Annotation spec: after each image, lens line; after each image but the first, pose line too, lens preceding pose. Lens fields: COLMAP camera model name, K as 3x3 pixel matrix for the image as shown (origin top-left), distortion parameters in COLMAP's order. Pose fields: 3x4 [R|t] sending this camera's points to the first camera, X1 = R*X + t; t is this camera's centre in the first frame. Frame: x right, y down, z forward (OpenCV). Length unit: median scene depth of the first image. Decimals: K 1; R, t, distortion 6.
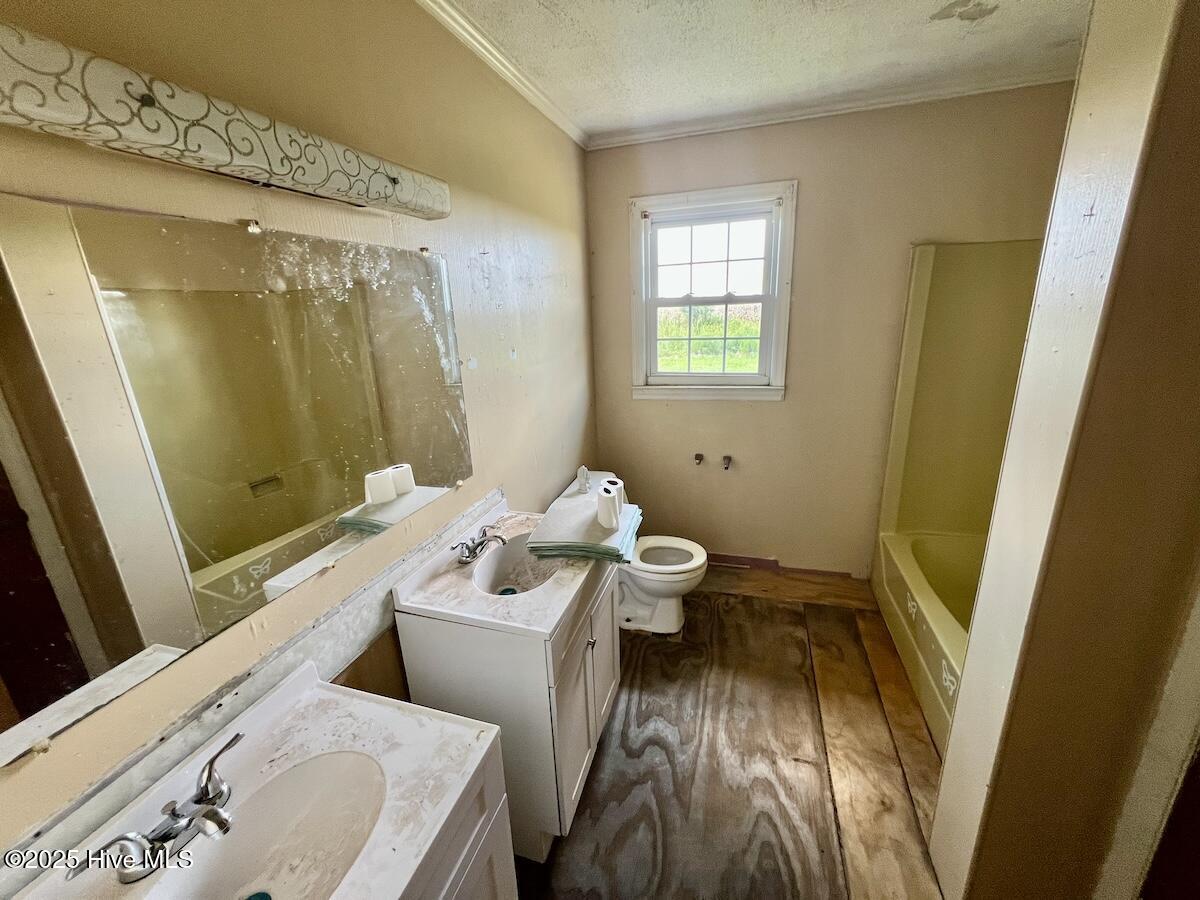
lens RADIAL K [[477.5, 0, 601.4], [0, 477.5, 446.4], [0, 0, 1]] dist [-0.000063, -0.000035]
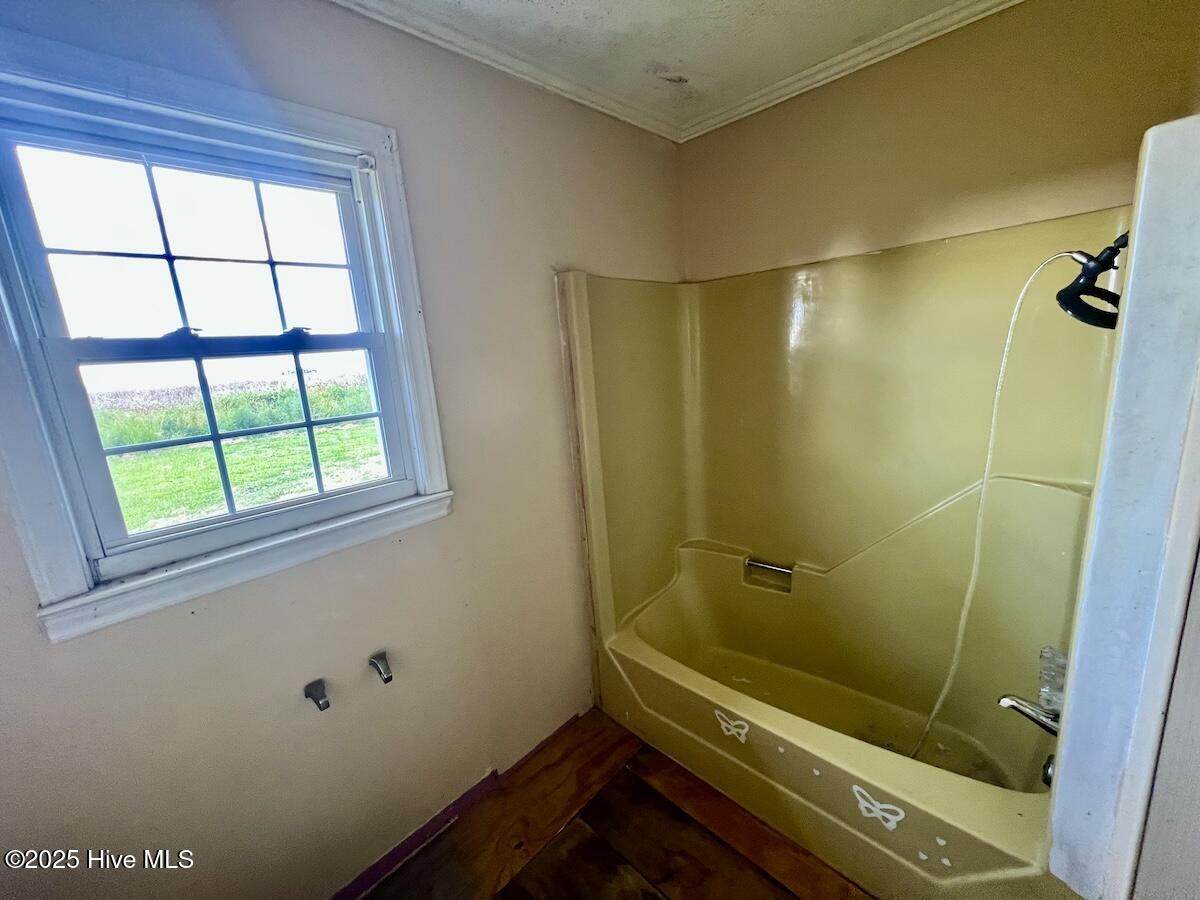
lens RADIAL K [[471.9, 0, 598.9], [0, 471.9, 439.9], [0, 0, 1]] dist [-0.013755, 0.000057]
pose [[0.463814, -0.162687, 0.870867, -0.011908], [0.302142, 0.953109, 0.017133, -0.132545], [-0.832819, 0.255179, 0.491220, 0.543678]]
